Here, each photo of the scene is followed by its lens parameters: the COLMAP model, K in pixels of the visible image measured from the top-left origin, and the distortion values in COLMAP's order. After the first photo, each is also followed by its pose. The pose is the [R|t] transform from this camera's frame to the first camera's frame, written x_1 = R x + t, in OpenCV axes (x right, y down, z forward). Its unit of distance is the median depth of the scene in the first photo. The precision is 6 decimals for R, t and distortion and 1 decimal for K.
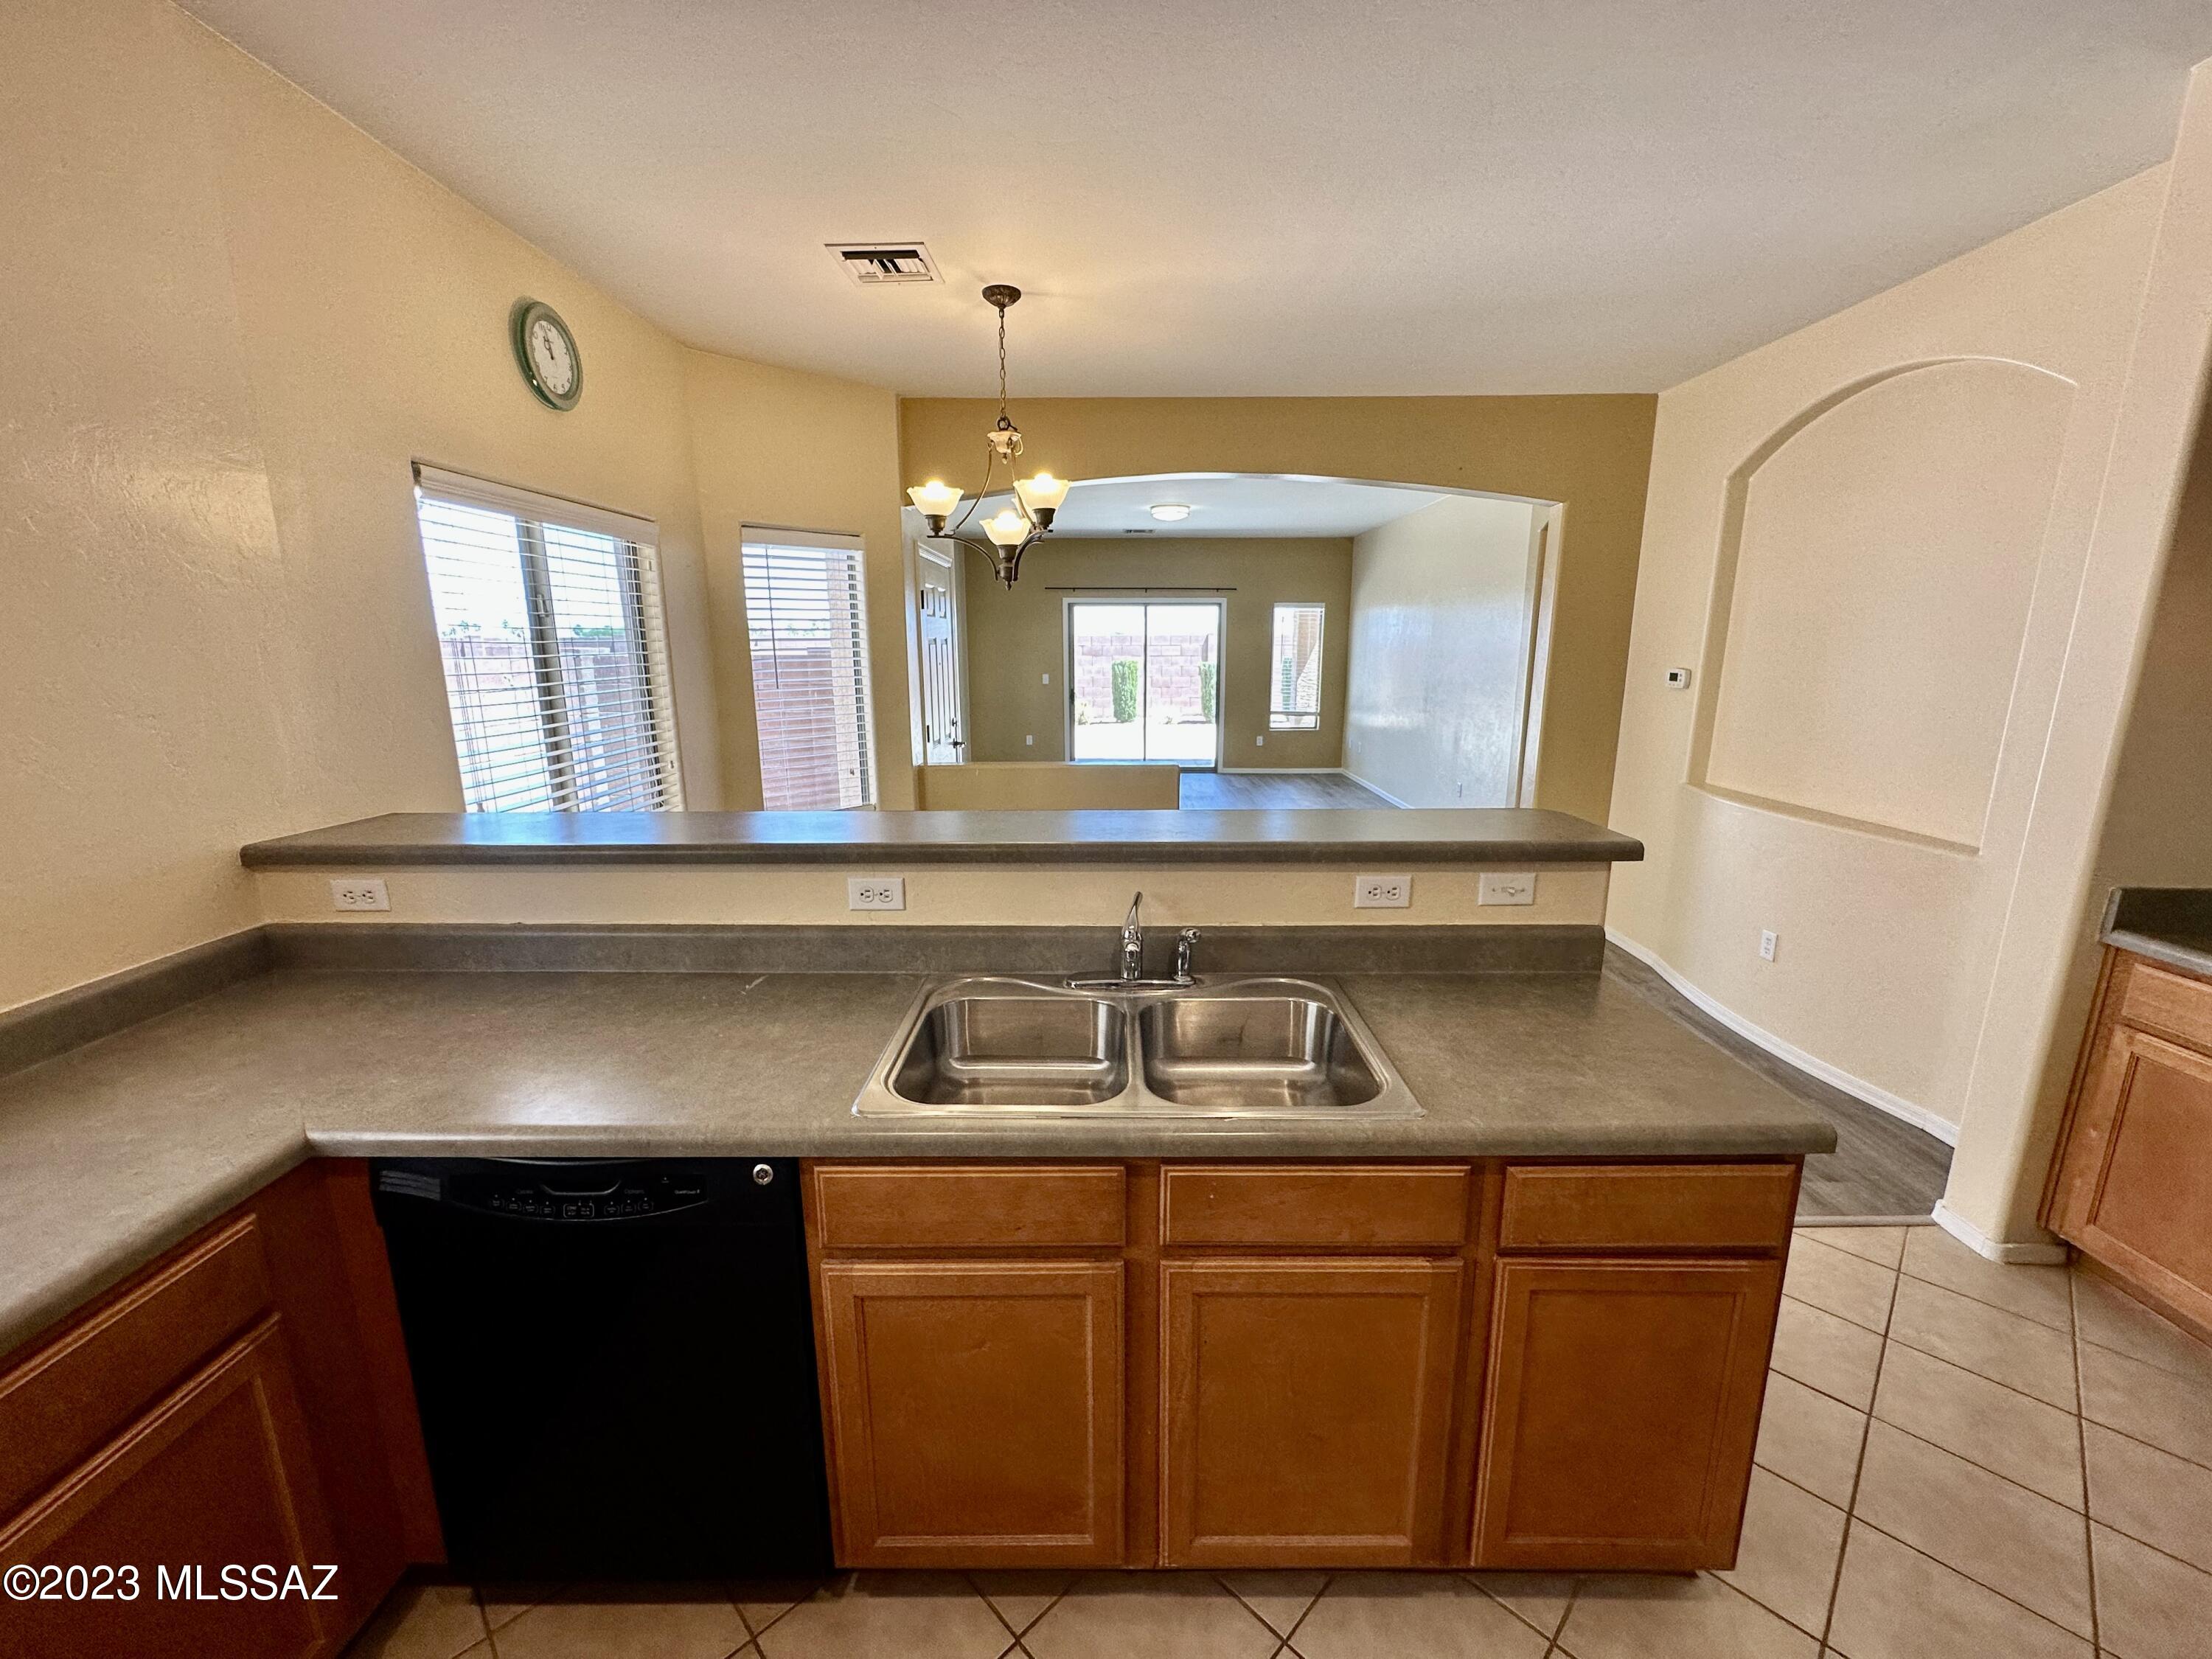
lens RADIAL K [[884.0, 0, 1104.4], [0, 884.0, 831.8], [0, 0, 1]] dist [-0.002939, 0.001044]
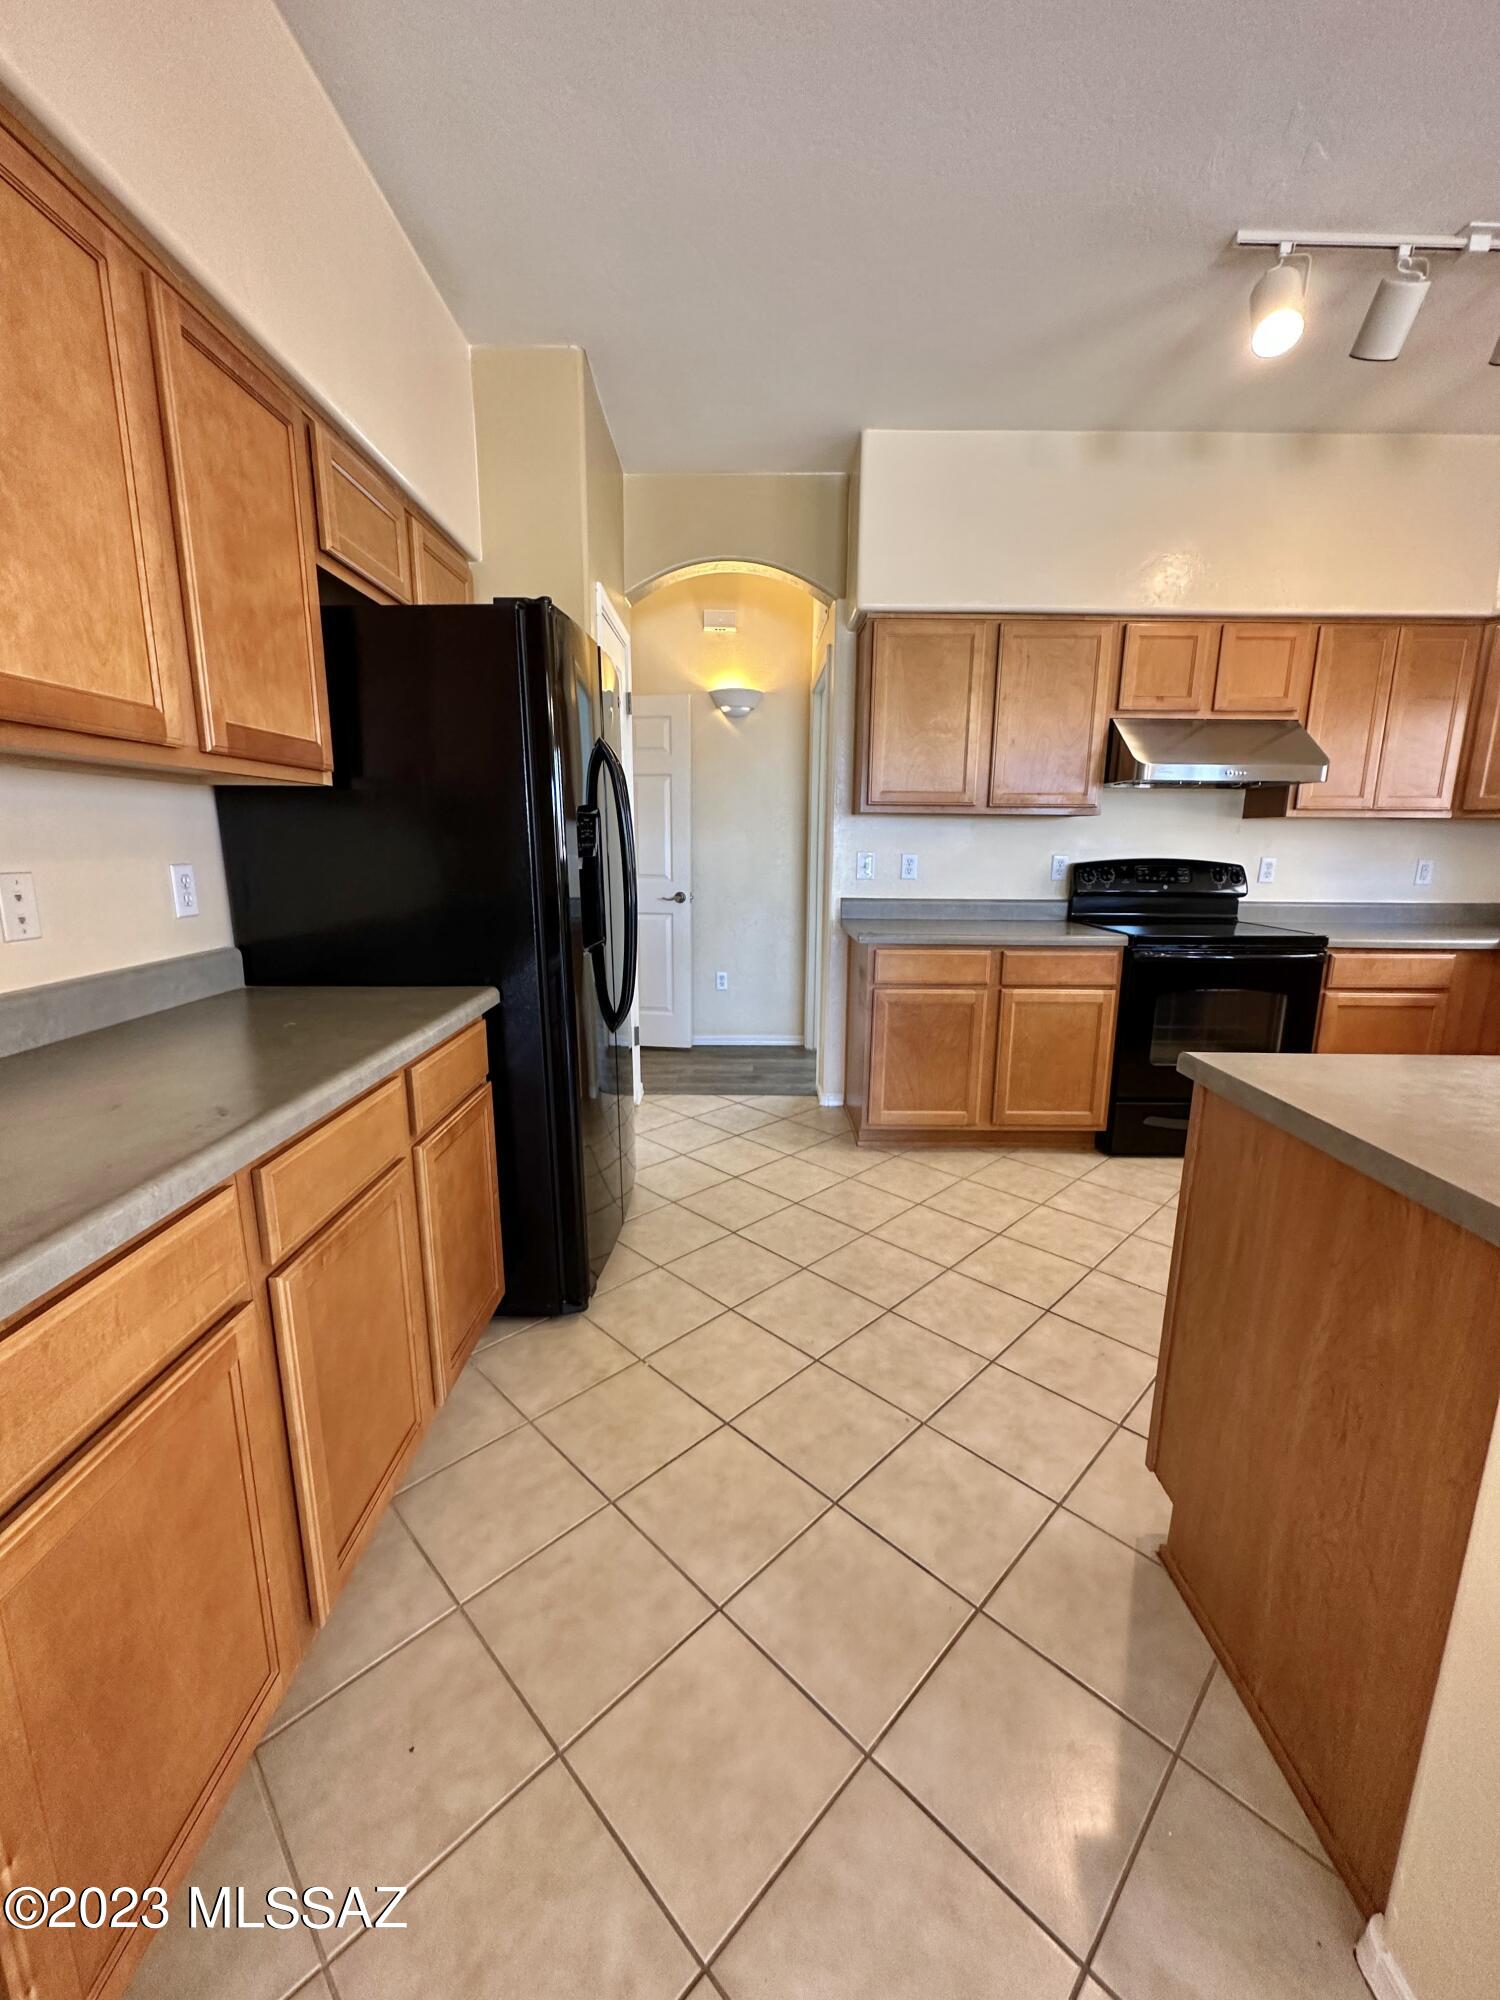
lens RADIAL K [[799.3, 0, 747.9], [0, 799.3, 997.7], [0, 0, 1]] dist [-0.002939, 0.001044]
pose [[-0.999977, -0.002351, -0.006386, 1.220039], [-0.004692, 0.917862, 0.396873, -0.140335], [0.004928, 0.396893, -0.917851, 1.687559]]
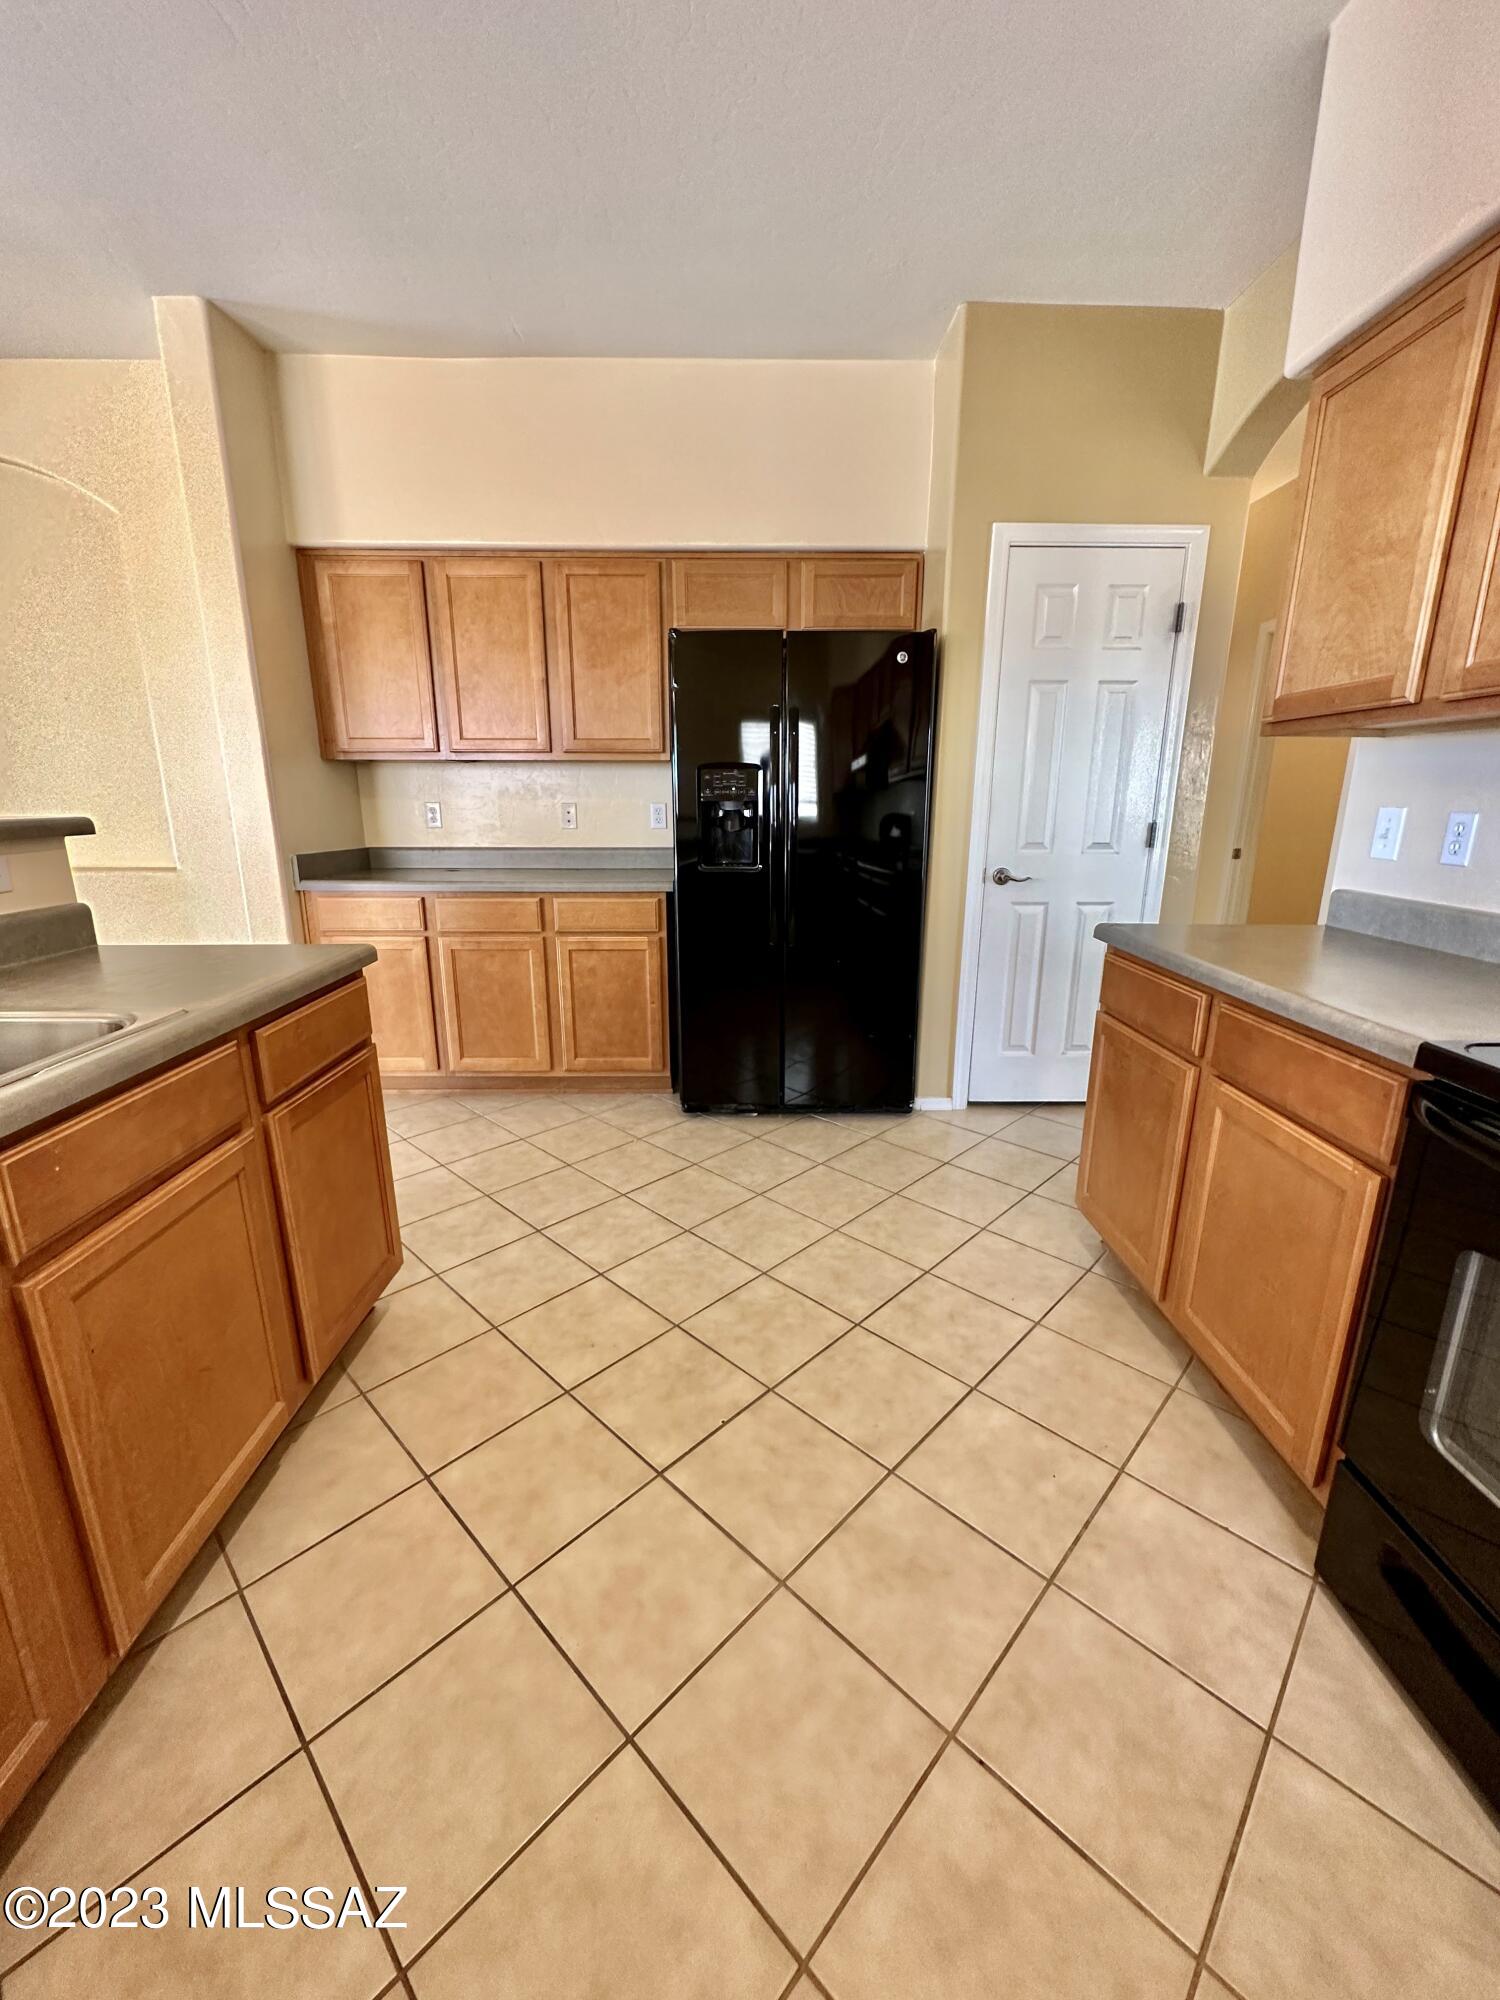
lens RADIAL K [[799.3, 0, 747.9], [0, 799.3, 997.7], [0, 0, 1]] dist [-0.002939, 0.001044]
pose [[-0.019551, -0.242561, 0.969939, -0.505331], [0.208271, 0.947855, 0.241236, 0.189526], [-0.977876, 0.206727, 0.031987, 0.274254]]
